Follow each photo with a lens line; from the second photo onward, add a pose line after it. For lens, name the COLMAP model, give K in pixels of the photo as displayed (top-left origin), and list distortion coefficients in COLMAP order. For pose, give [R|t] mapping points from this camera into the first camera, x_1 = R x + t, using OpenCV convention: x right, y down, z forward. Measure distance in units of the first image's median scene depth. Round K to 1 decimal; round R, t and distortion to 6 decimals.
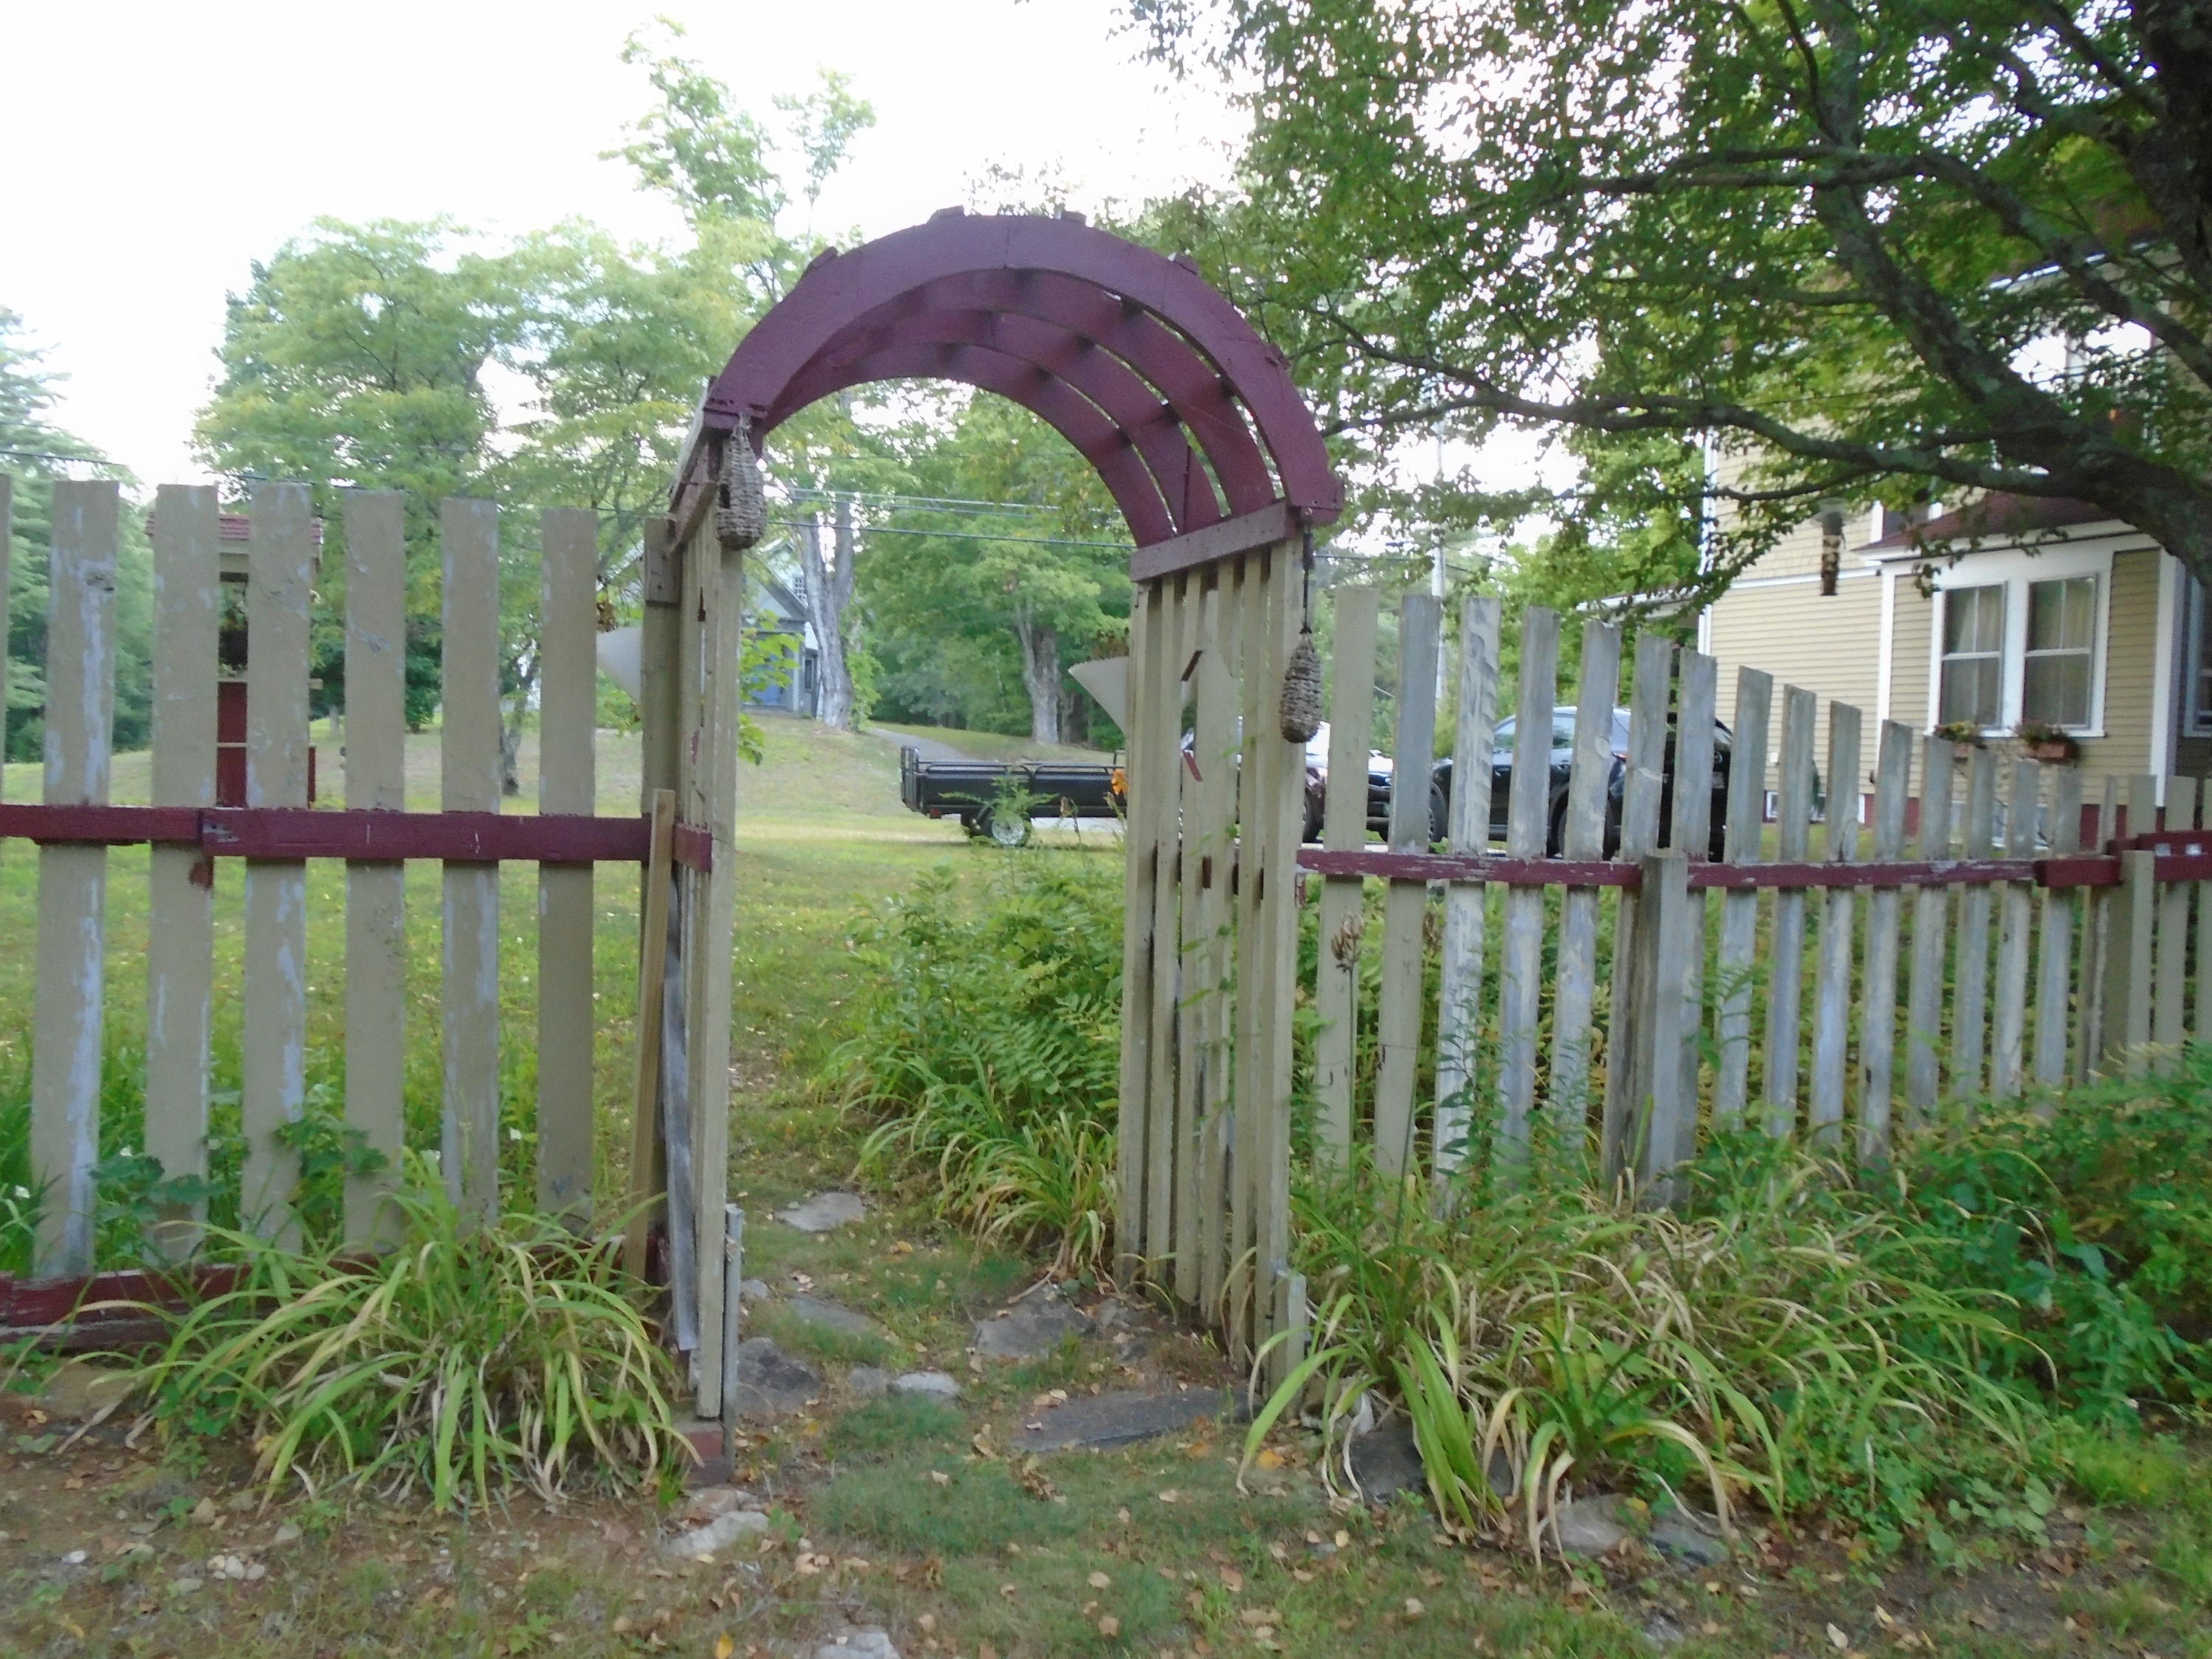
lens RADIAL K [[1582.8, 0, 1154.6], [0, 1582.8, 873.3], [0, 0, 1]] dist [-0.005225, -0.003540]
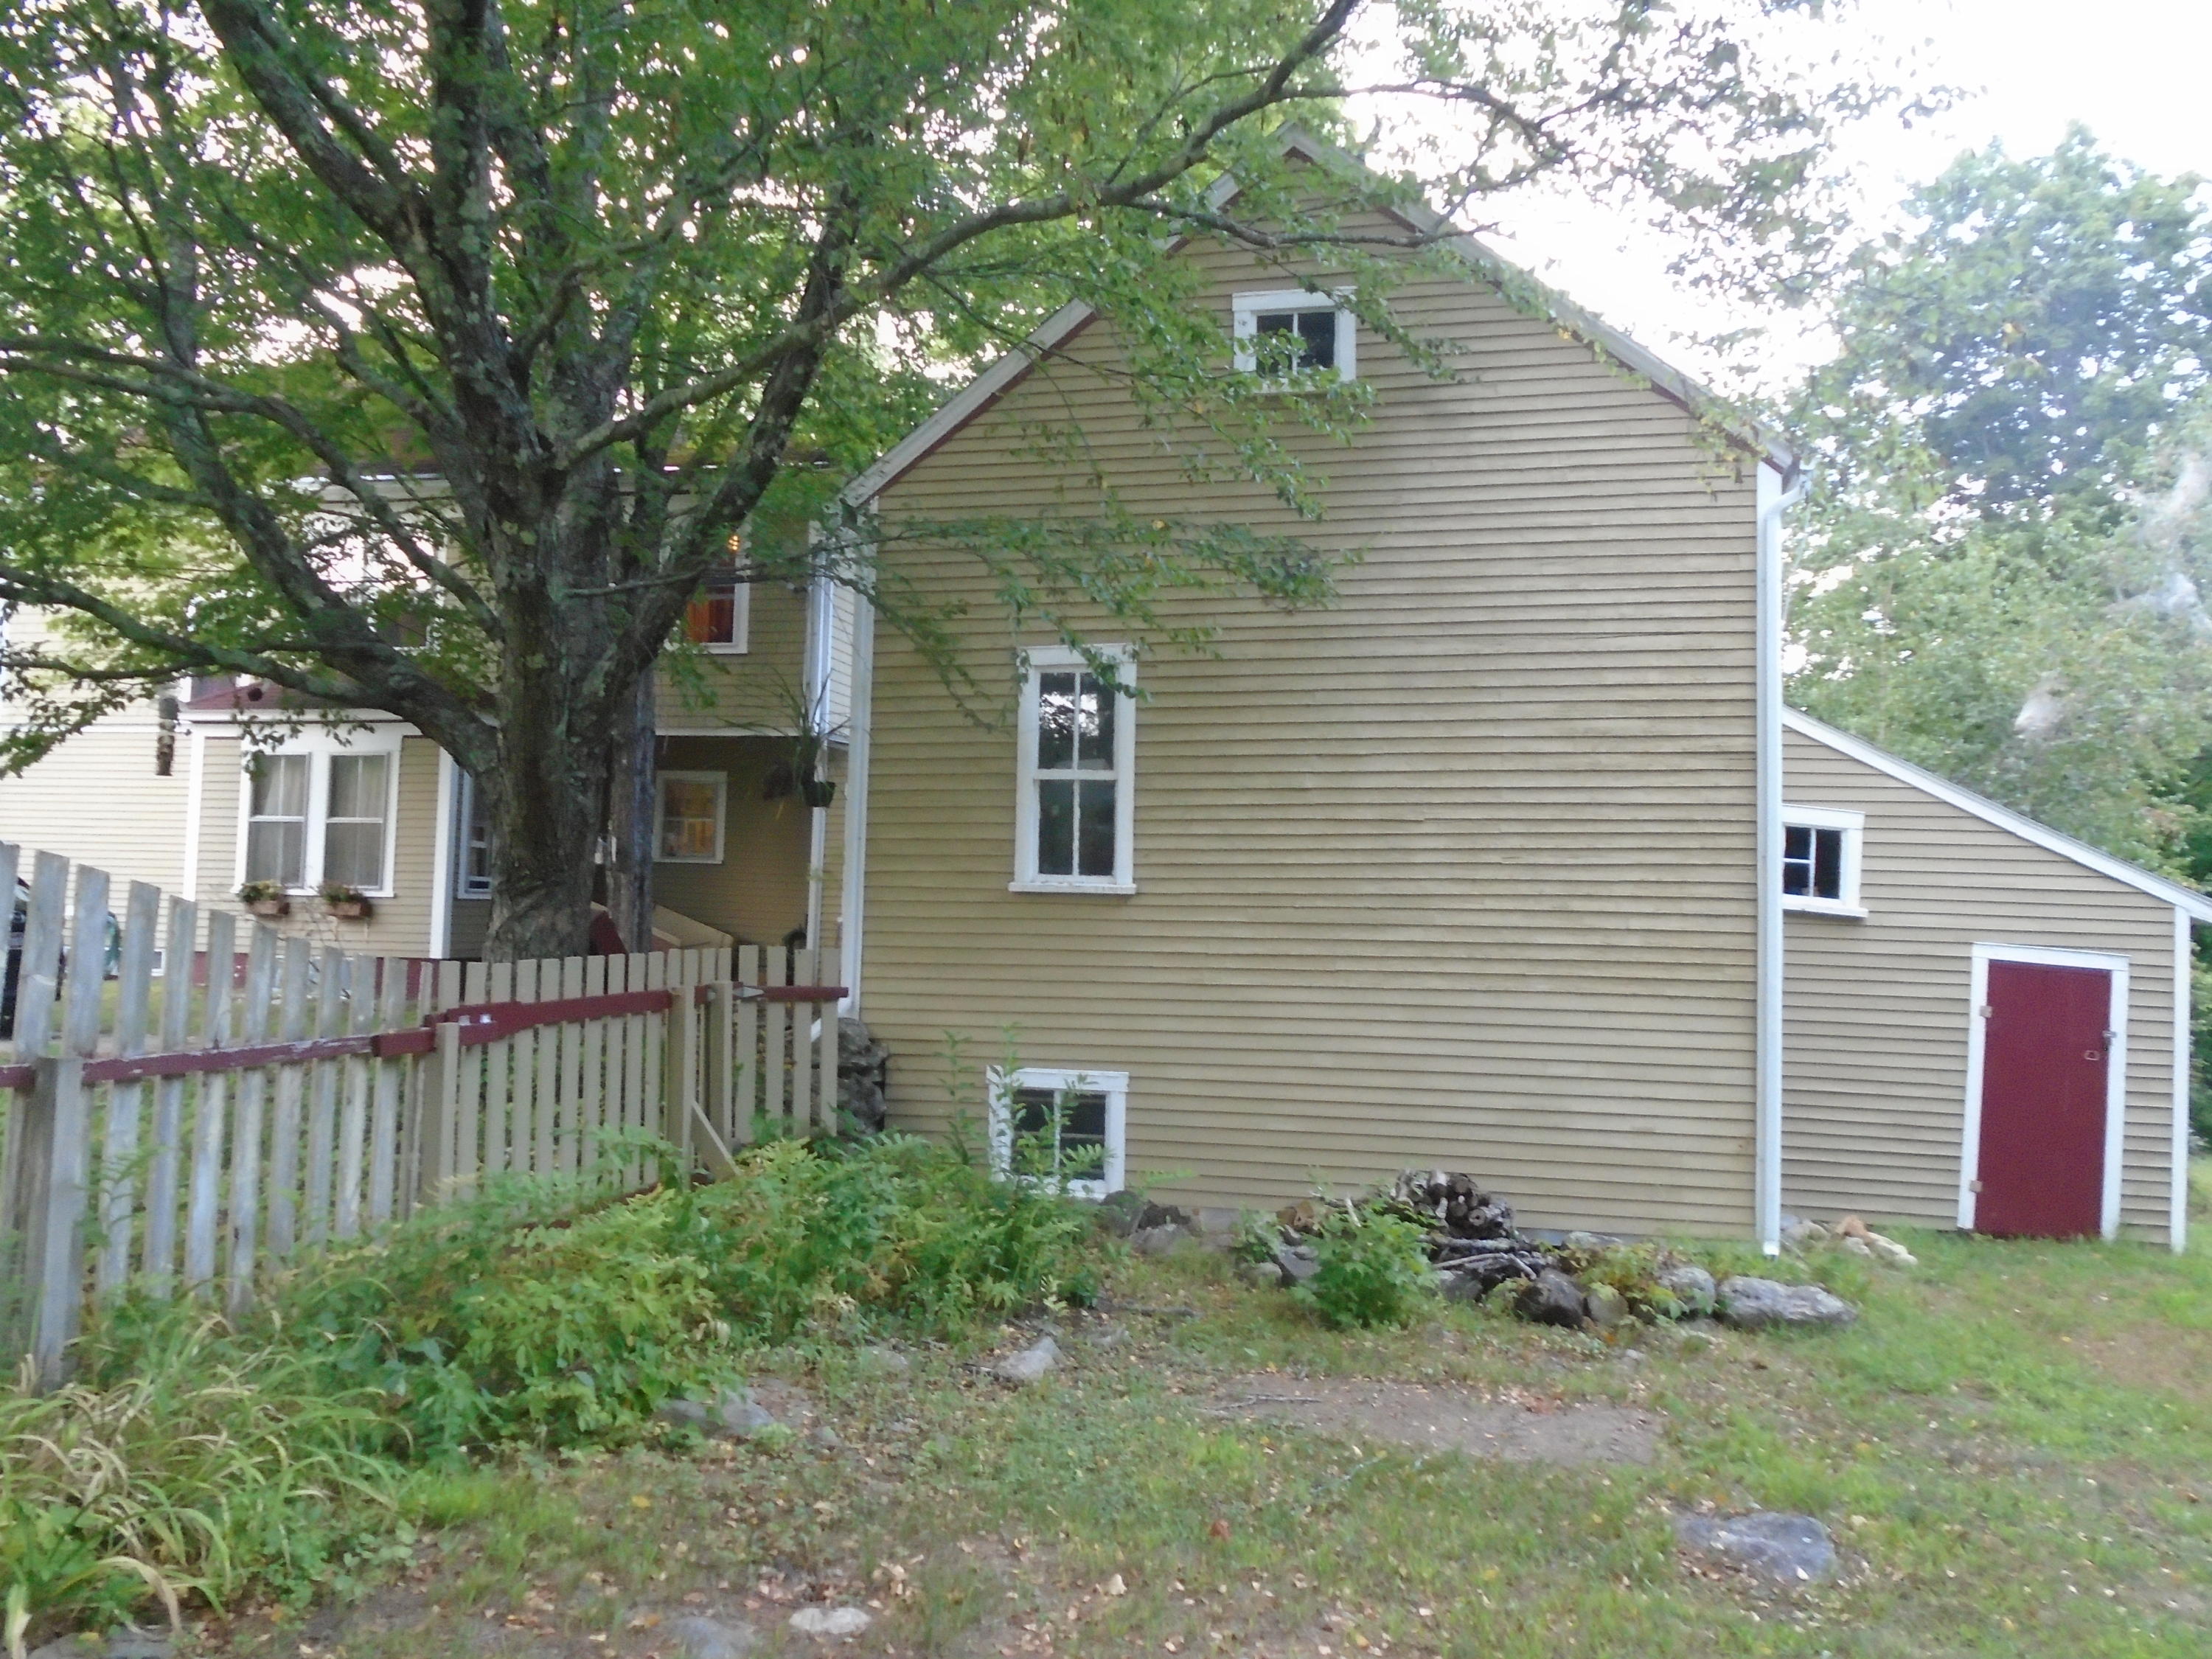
lens RADIAL K [[1582.8, 0, 1154.6], [0, 1582.8, 873.3], [0, 0, 1]] dist [-0.005225, -0.003540]
pose [[0.539356, 0.042163, 0.841022, -0.172421], [0.026423, 0.997407, -0.066948, -0.040460], [-0.841663, 0.058331, 0.536843, -0.200998]]
